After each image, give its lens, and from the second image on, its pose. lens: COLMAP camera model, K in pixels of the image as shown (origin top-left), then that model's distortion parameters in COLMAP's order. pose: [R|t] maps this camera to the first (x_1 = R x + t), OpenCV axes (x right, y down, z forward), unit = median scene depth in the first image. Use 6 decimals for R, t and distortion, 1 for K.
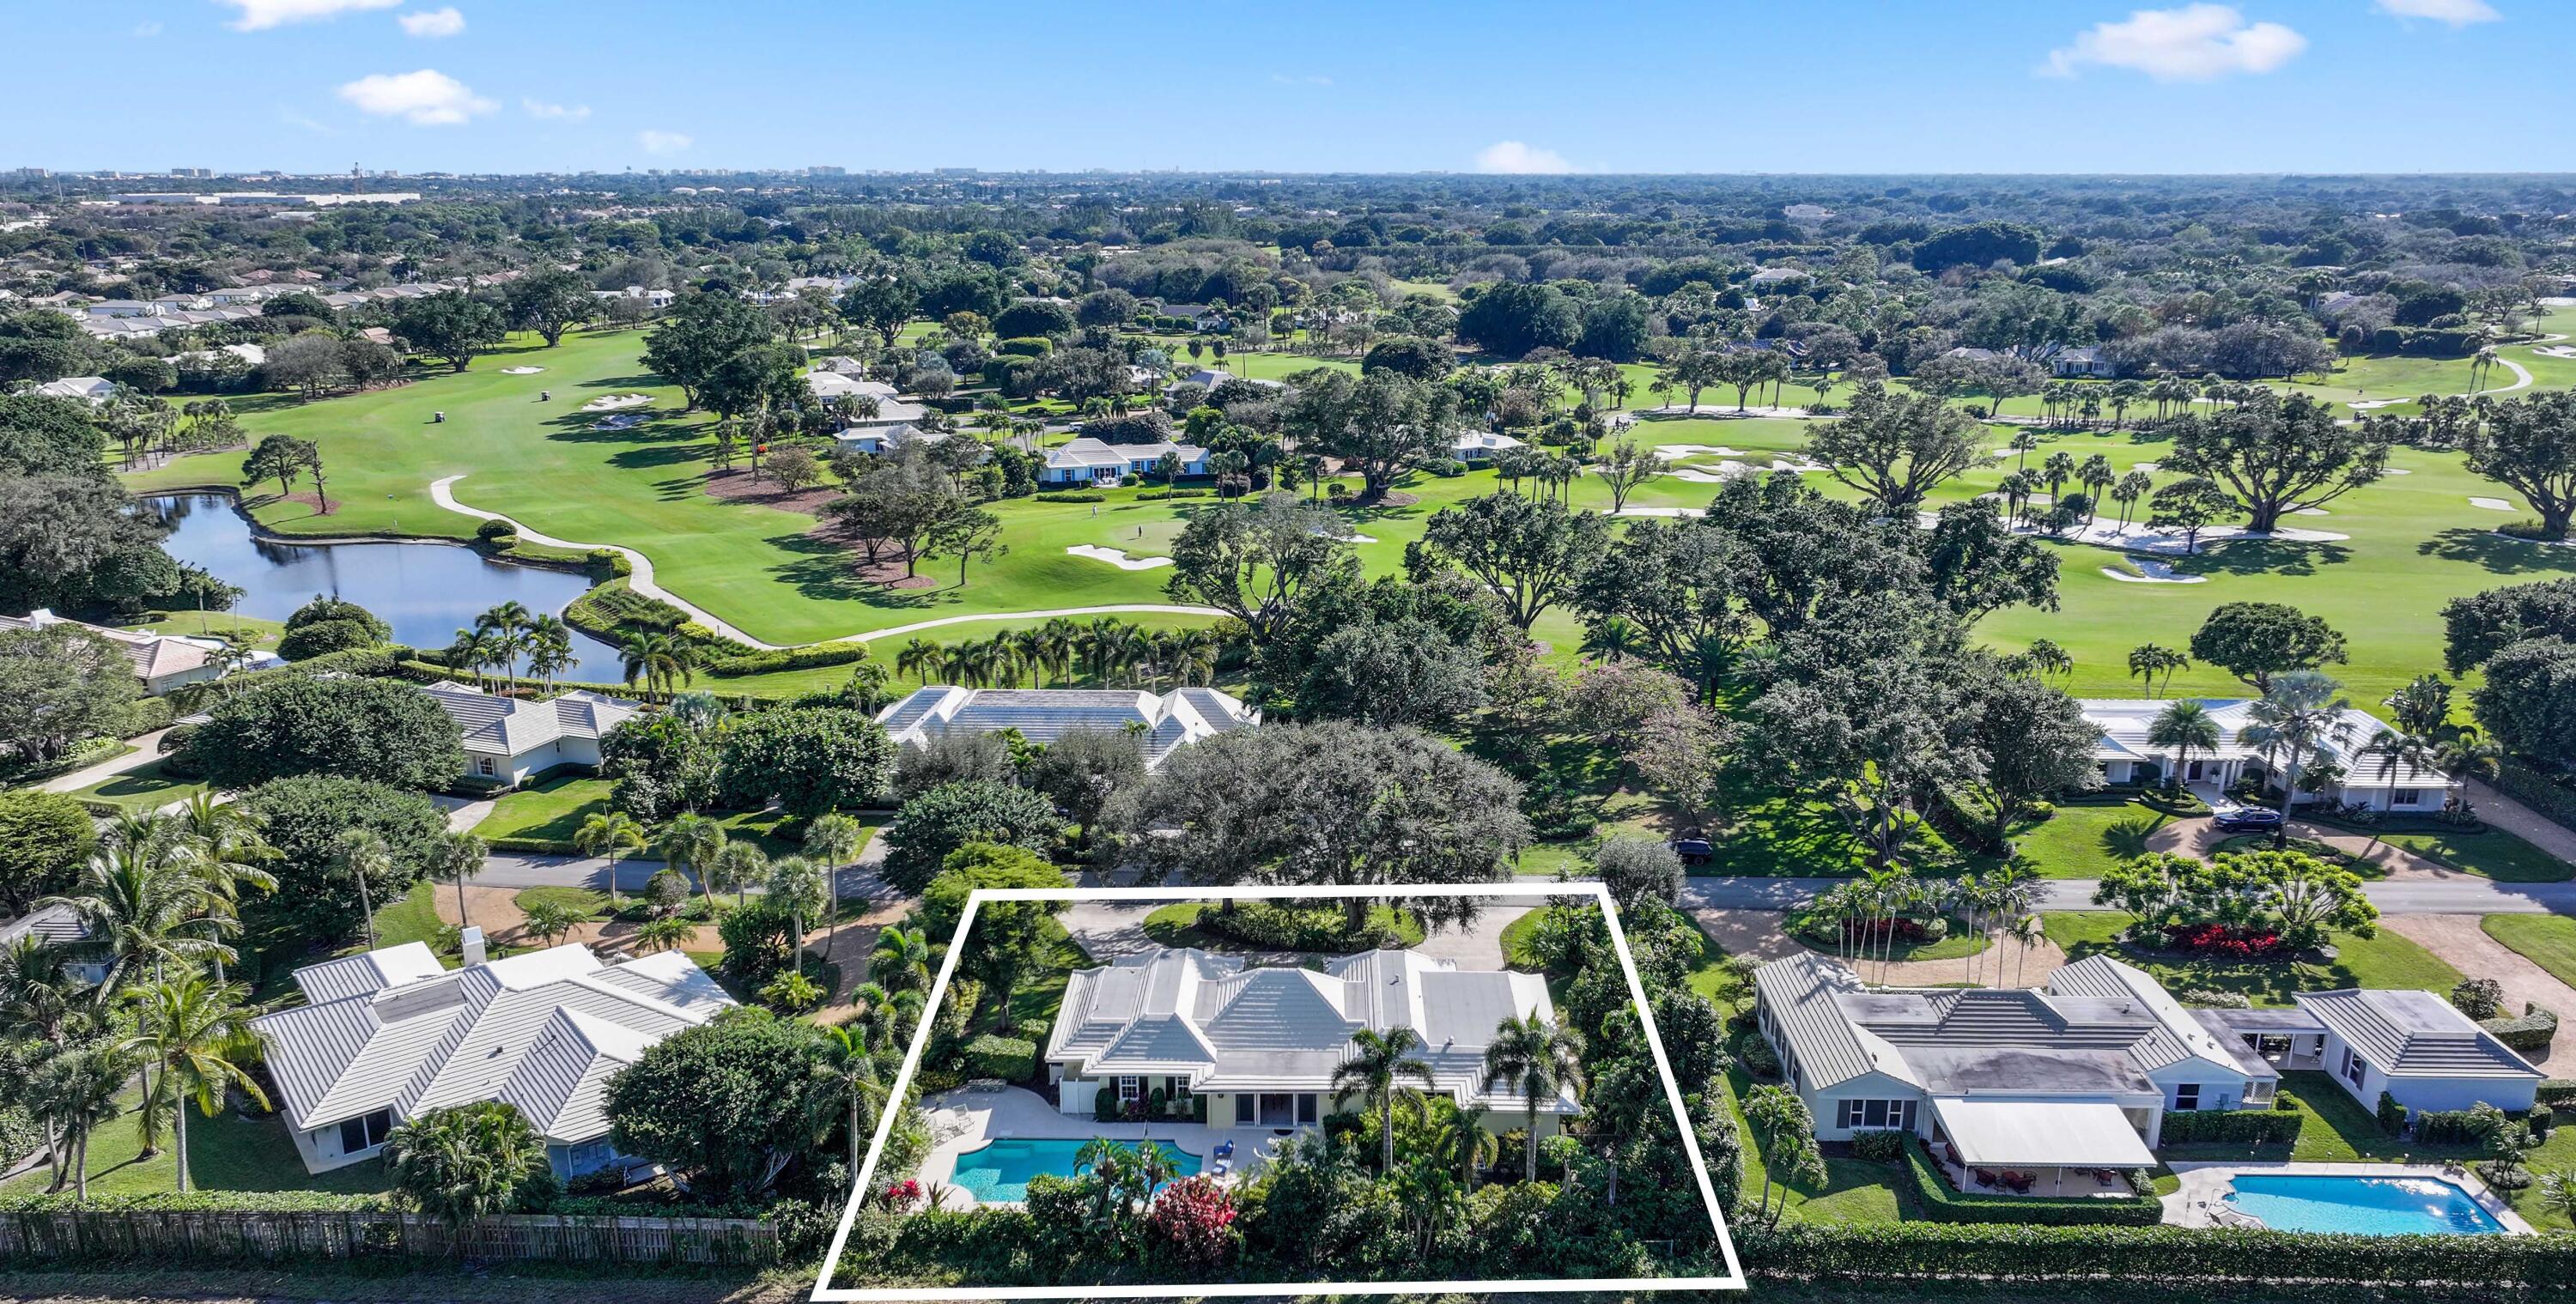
lens RADIAL K [[1830.9, 0, 1288.0], [0, 1830.9, 652.0], [0, 0, 1]] dist [-0.000794, -0.000101]
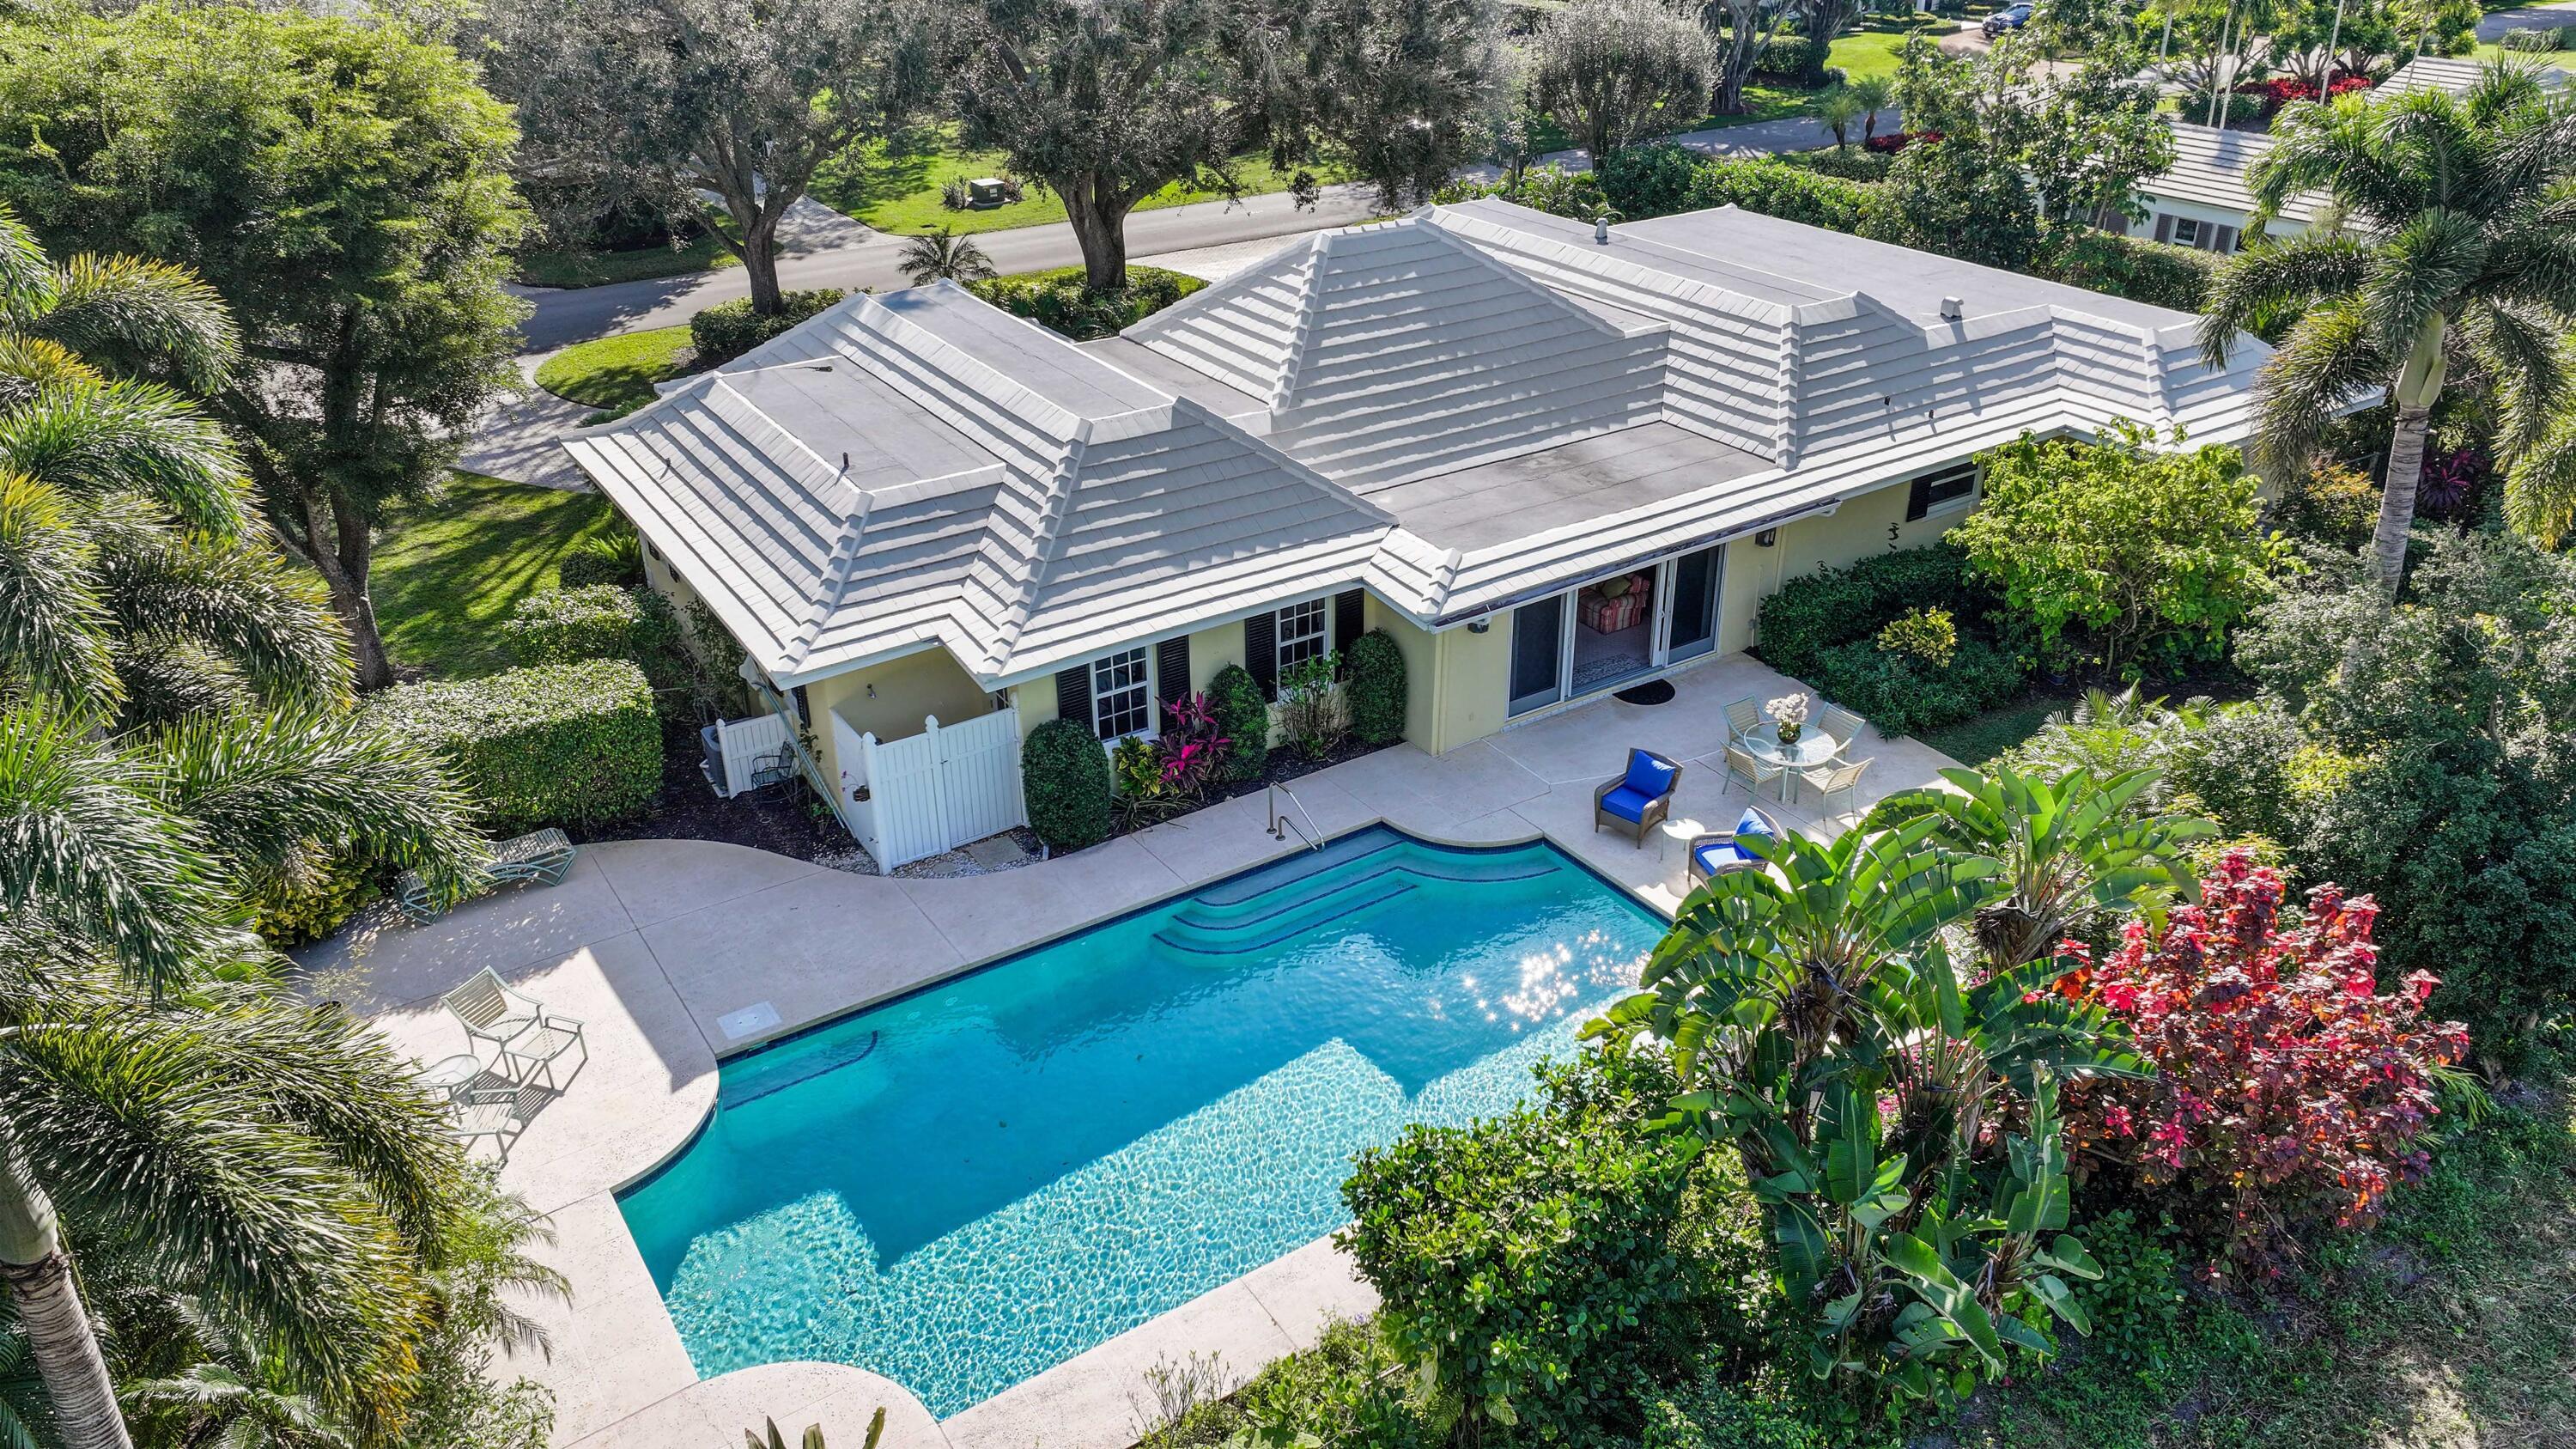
lens RADIAL K [[1772.5, 0, 1288.0], [0, 1772.5, 724.5], [0, 0, 1]] dist [0.001952, 0.002387]
pose [[0.821062, -0.269980, 0.502959, -0.196270], [0.147514, 0.951510, 0.269942, 0.177175], [-0.551449, -0.147445, 0.821075, 0.780055]]
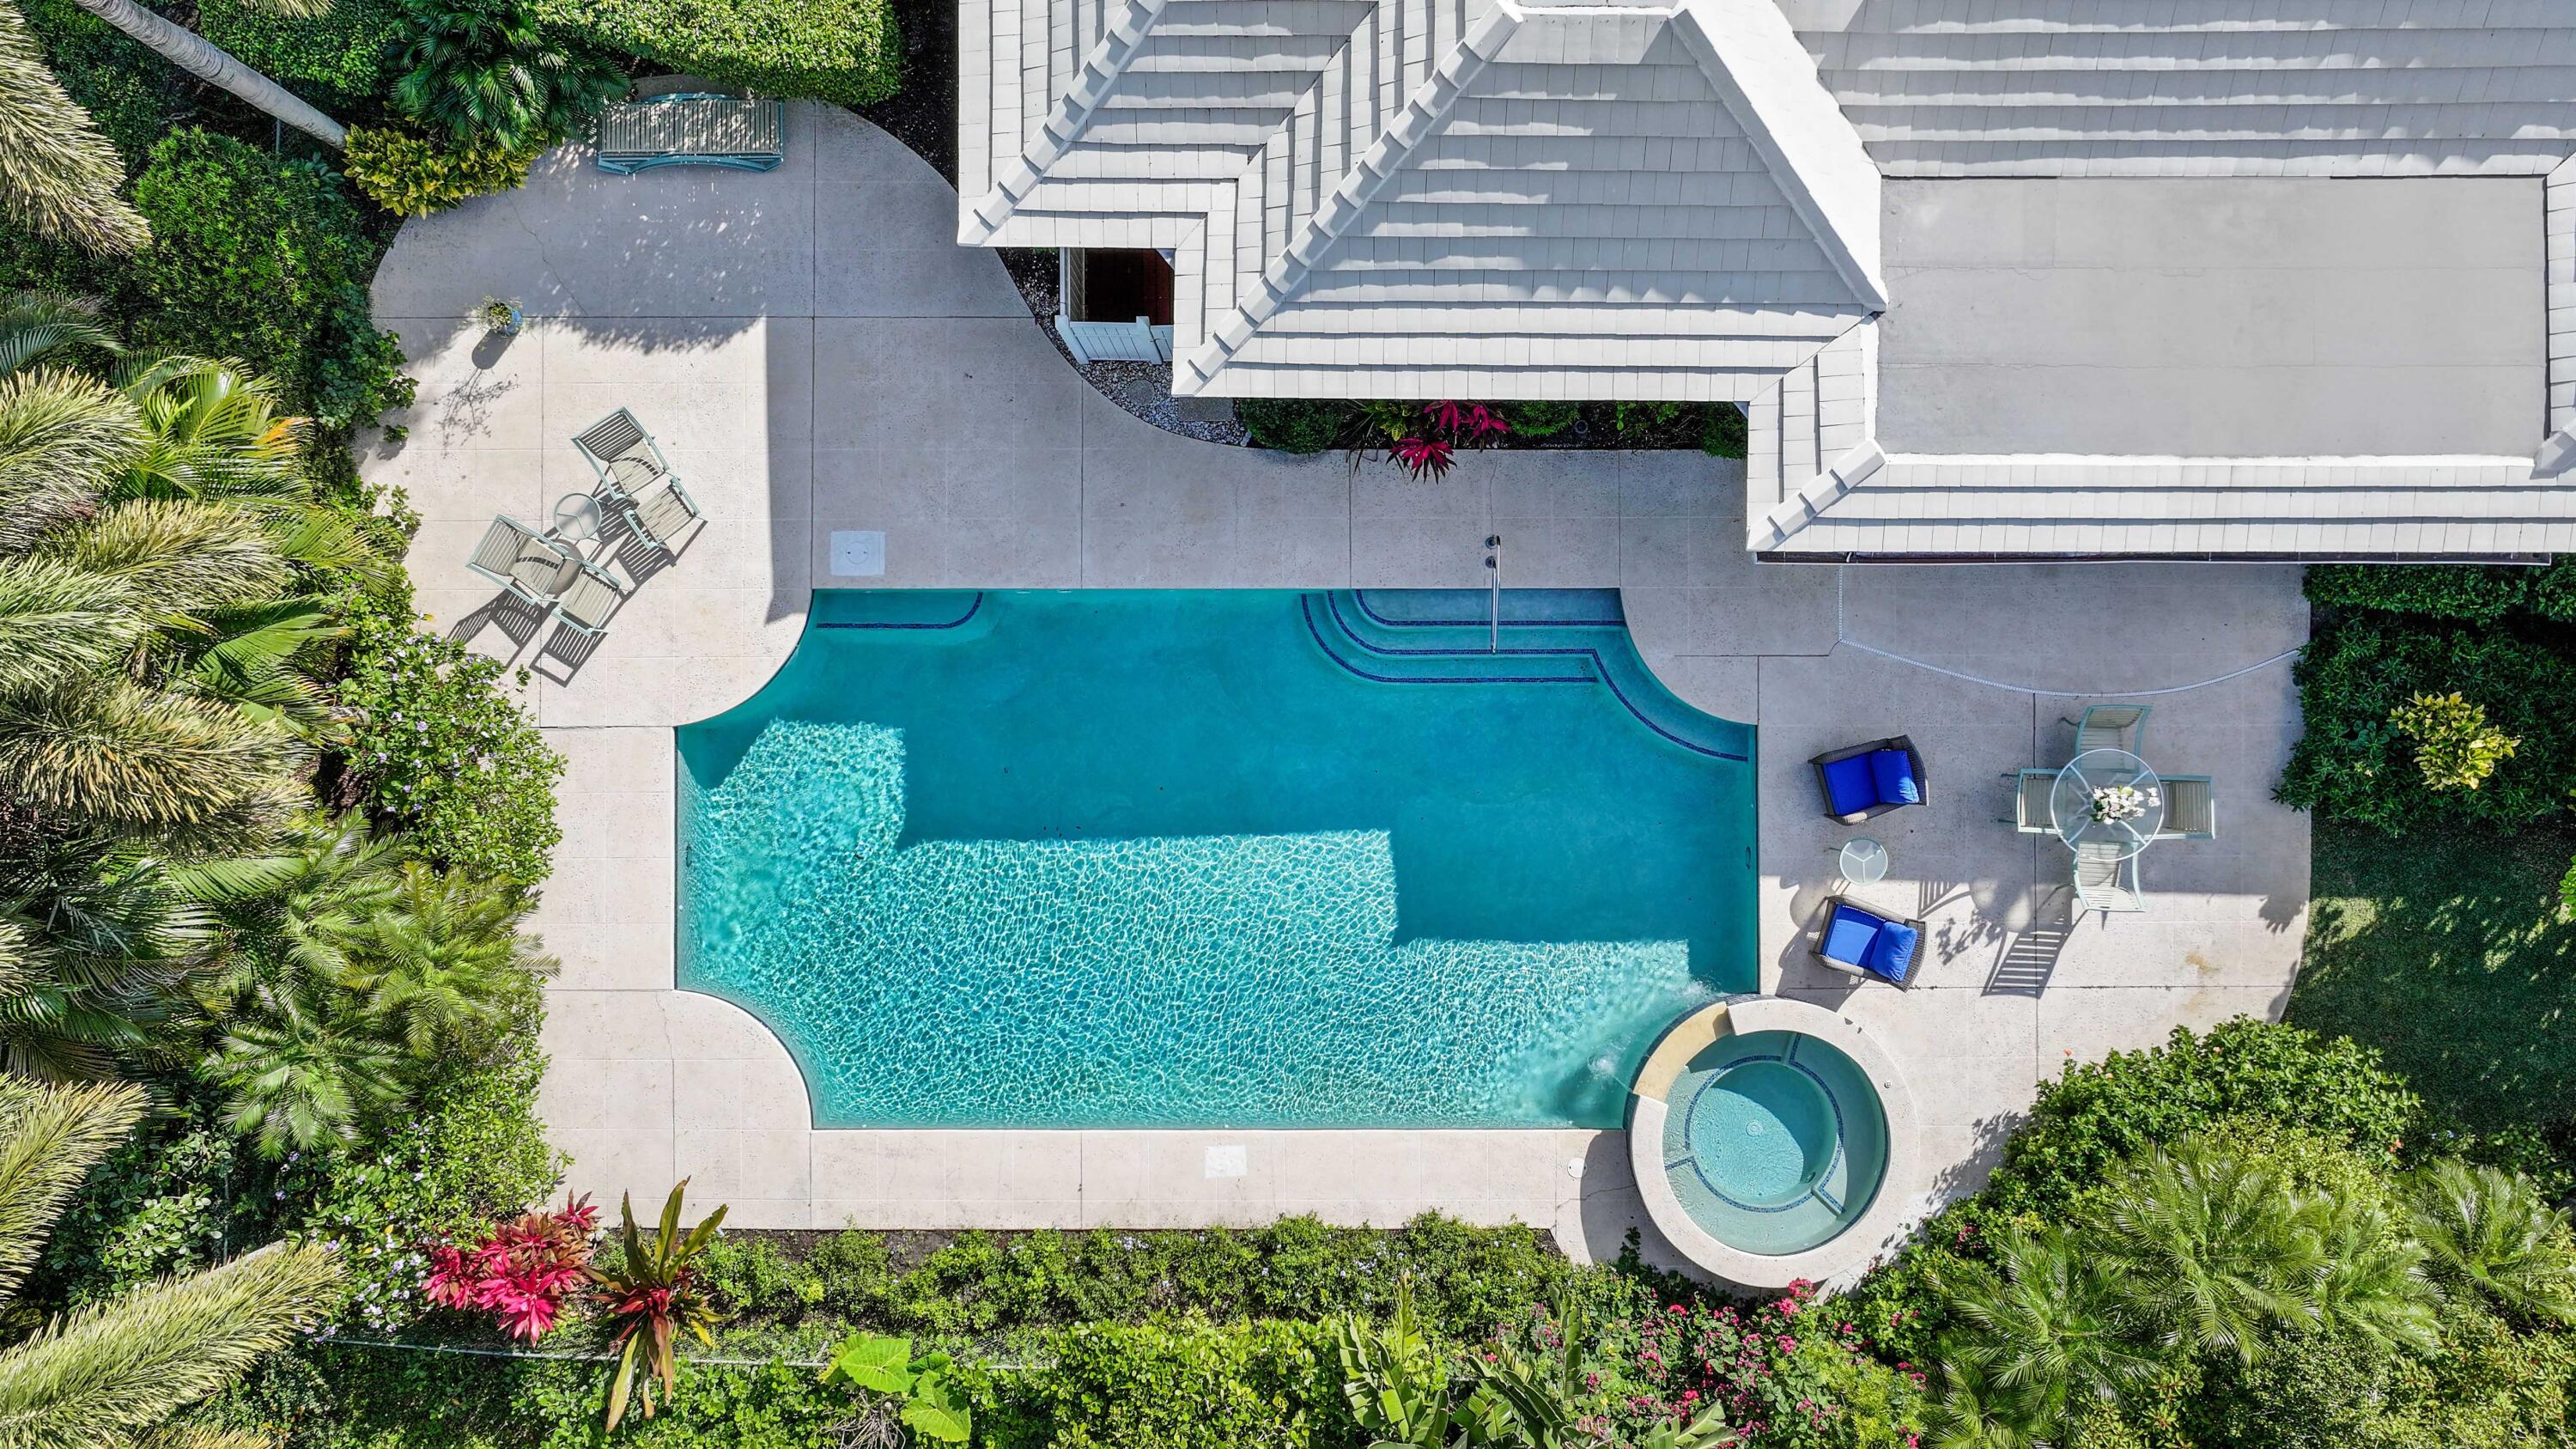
lens RADIAL K [[1772.5, 0, 1288.0], [0, 1772.5, 724.5], [0, 0, 1]] dist [0.001952, 0.002387]
pose [[0.999608, -0.027871, -0.002727, -0.100595], [0.009961, 0.262832, 0.964790, 0.060201], [-0.026173, -0.964439, 0.263006, 0.909555]]
